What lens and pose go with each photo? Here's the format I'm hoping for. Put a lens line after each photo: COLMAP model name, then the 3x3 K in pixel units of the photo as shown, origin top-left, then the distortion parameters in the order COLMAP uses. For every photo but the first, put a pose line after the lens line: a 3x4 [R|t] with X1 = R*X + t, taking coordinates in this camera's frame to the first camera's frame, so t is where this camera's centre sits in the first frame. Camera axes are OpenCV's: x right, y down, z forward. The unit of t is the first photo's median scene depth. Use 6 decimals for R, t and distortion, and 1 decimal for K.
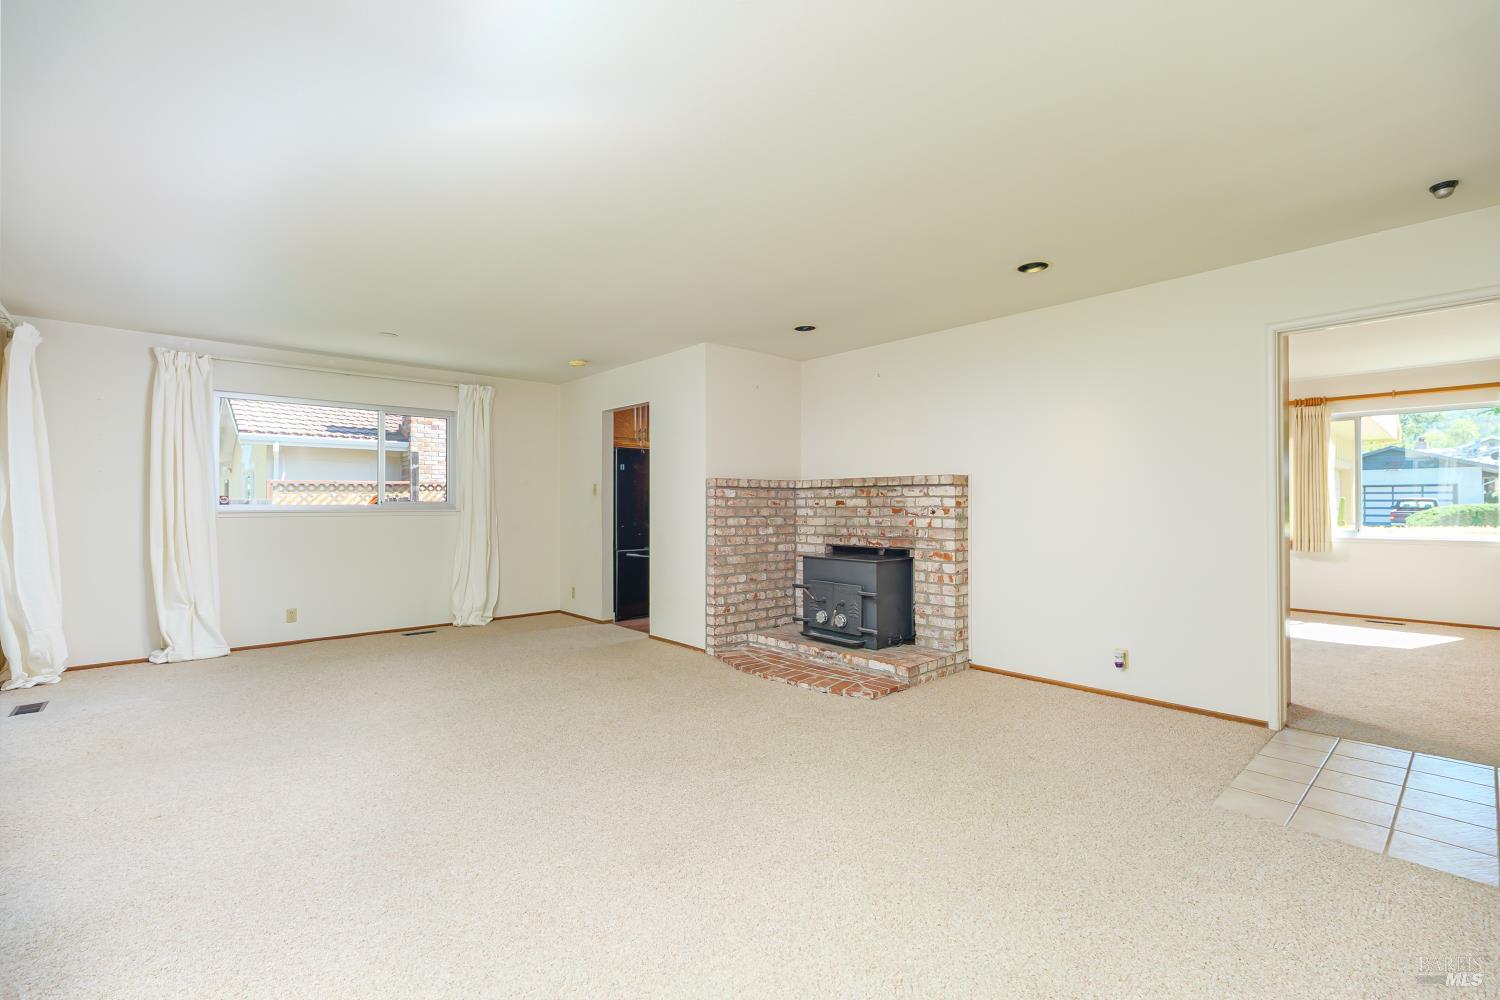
lens RADIAL K [[675.2, 0, 755.3], [0, 675.2, 502.7], [0, 0, 1]] dist [0.014500, 0.000746]
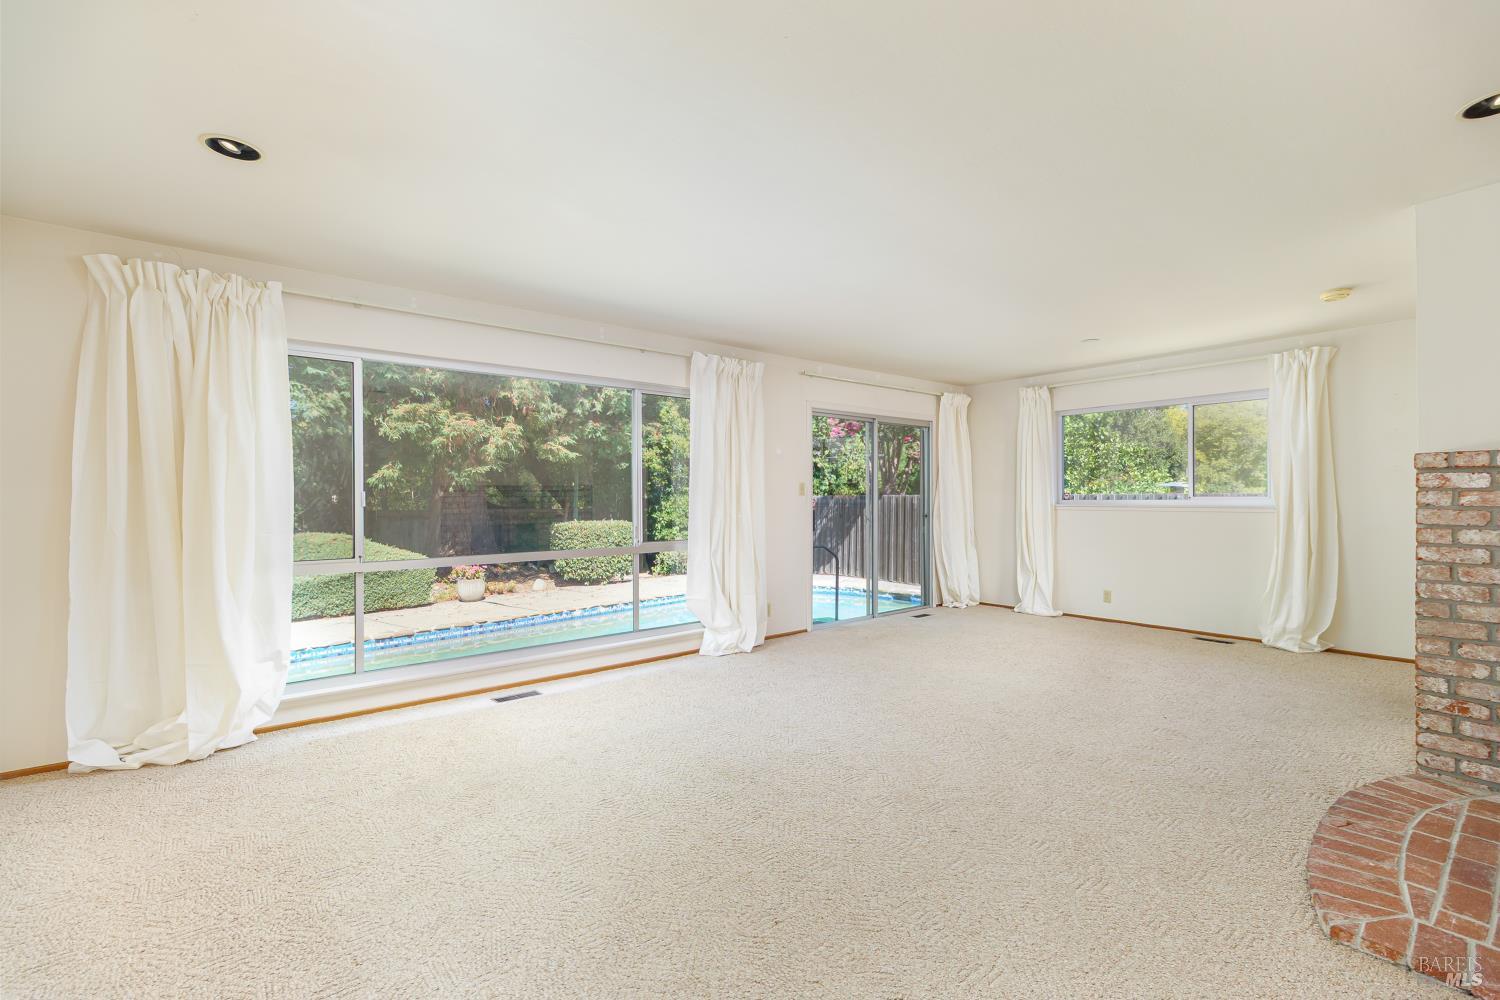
lens RADIAL K [[675.2, 0, 754.9], [0, 675.2, 497.6], [0, 0, 1]] dist [0.014500, 0.000746]
pose [[-0.045008, 0.002170, -0.998984, 0.502902], [0.006992, 0.999974, 0.001857, -0.005697], [0.998962, -0.006901, -0.045022, 0.490497]]
